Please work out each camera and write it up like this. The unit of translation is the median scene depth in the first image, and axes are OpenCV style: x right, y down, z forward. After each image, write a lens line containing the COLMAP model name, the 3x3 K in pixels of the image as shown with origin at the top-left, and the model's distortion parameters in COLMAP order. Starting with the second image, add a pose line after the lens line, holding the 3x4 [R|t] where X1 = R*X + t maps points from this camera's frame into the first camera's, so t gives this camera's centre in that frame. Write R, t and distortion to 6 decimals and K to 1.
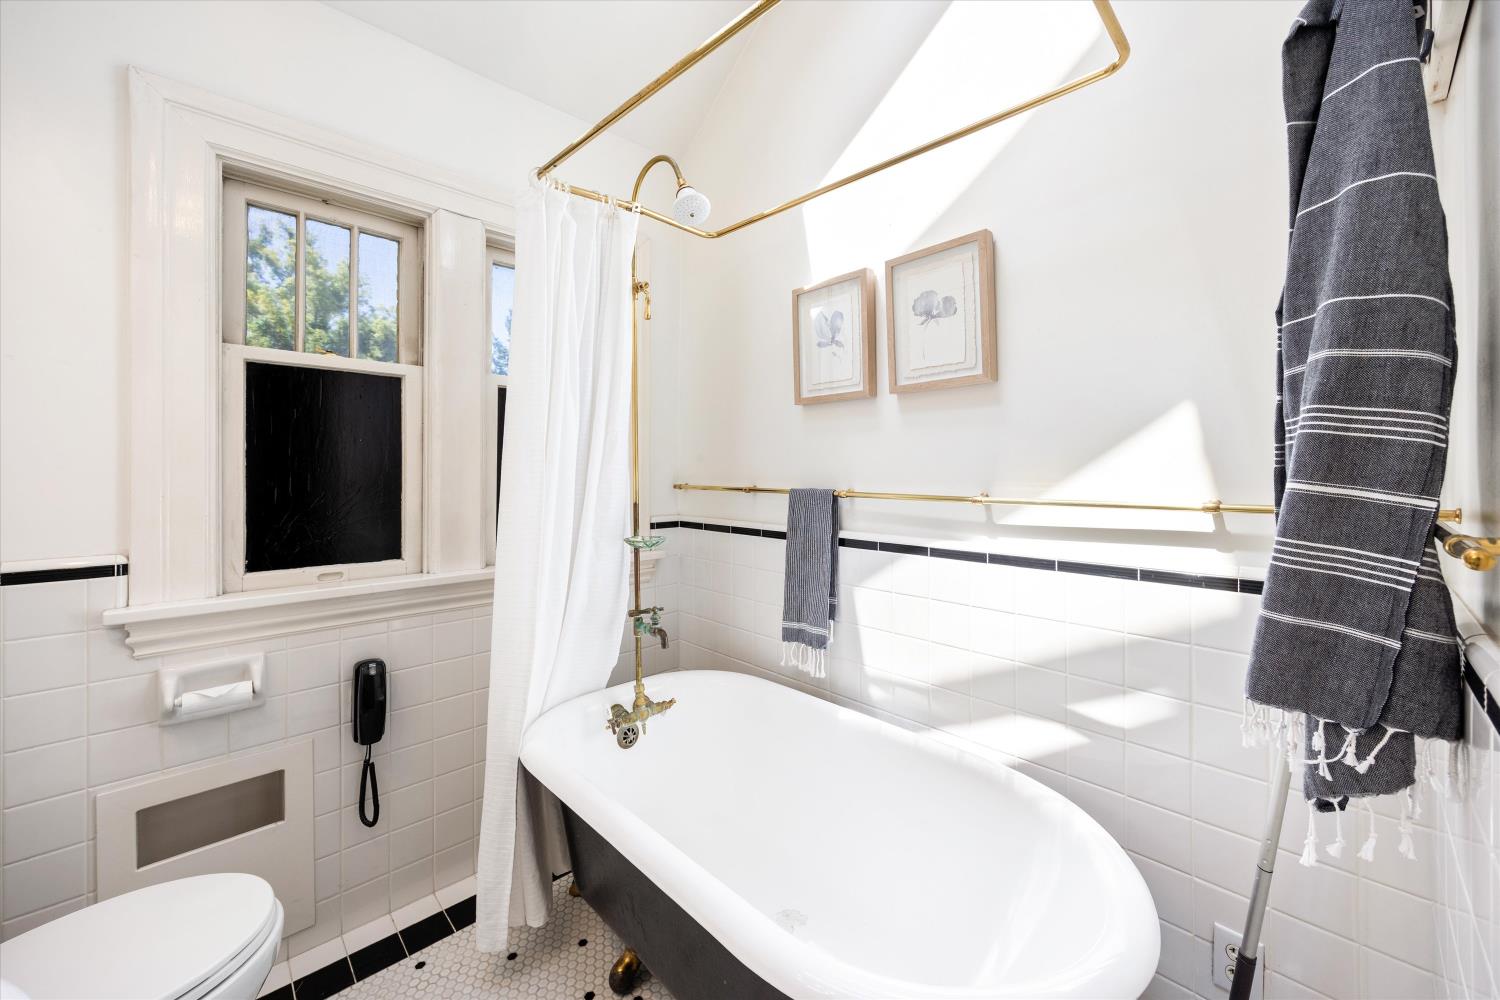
lens RADIAL K [[586.0, 0, 746.7], [0, 586.0, 470.8], [0, 0, 1]] dist [-0.000328, -0.000007]
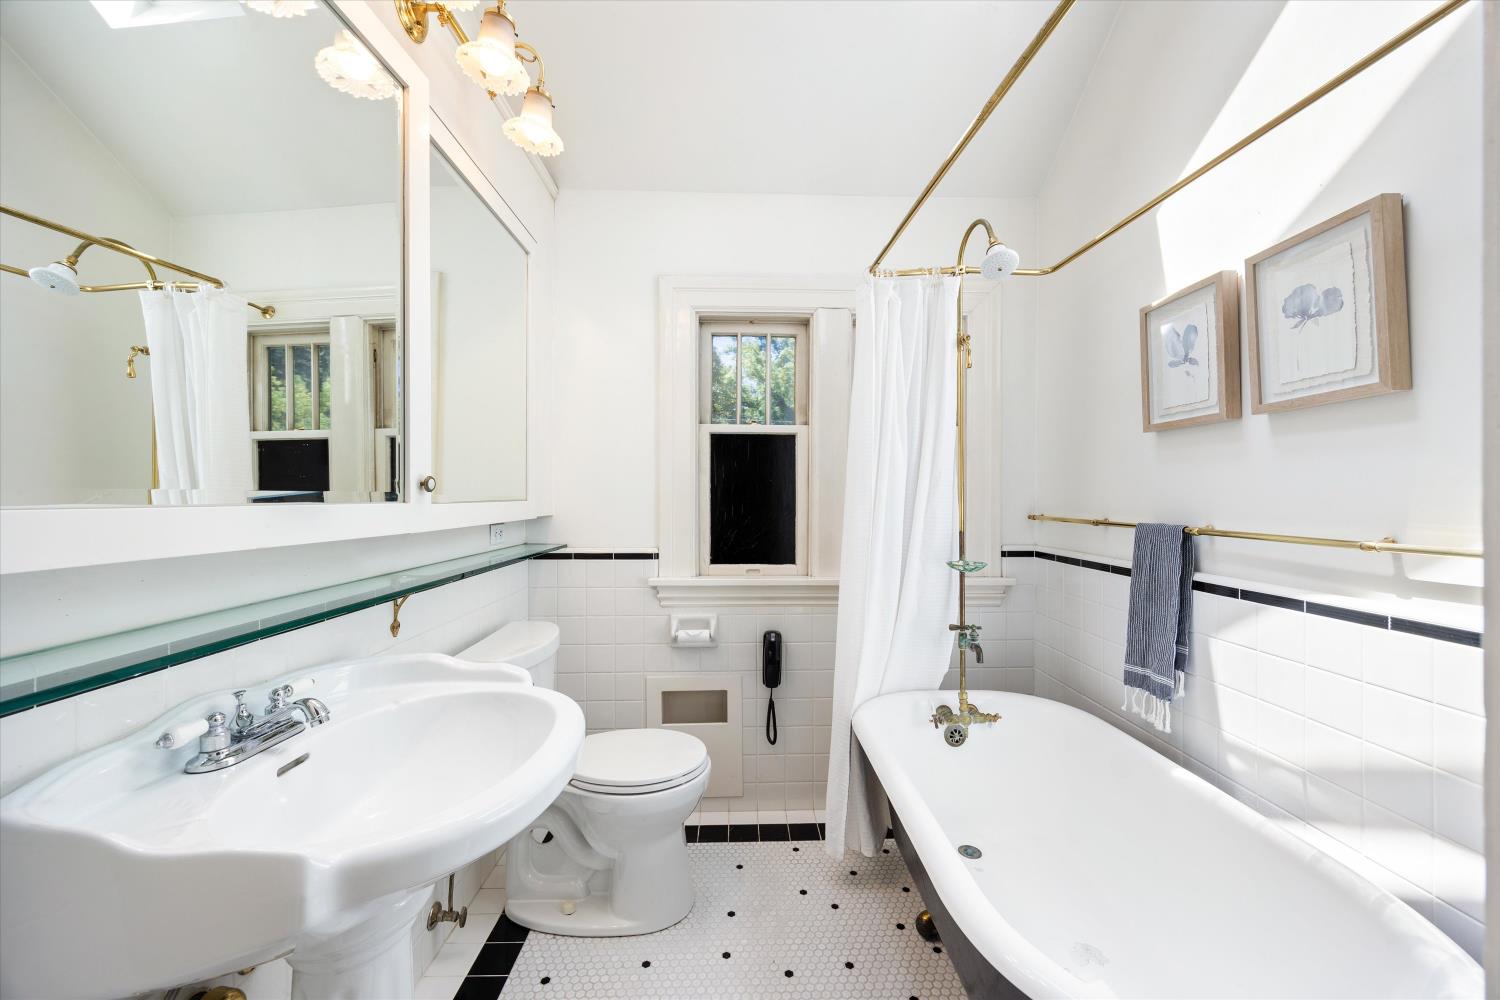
lens RADIAL K [[577.0, 0, 758.5], [0, 577.0, 498.8], [0, 0, 1]] dist [-0.002324, -0.000286]
pose [[0.750212, 0.005065, -0.661178, 0.254319], [-0.001514, 0.999981, 0.005944, -0.013945], [0.661195, -0.003458, 0.750206, -0.092168]]
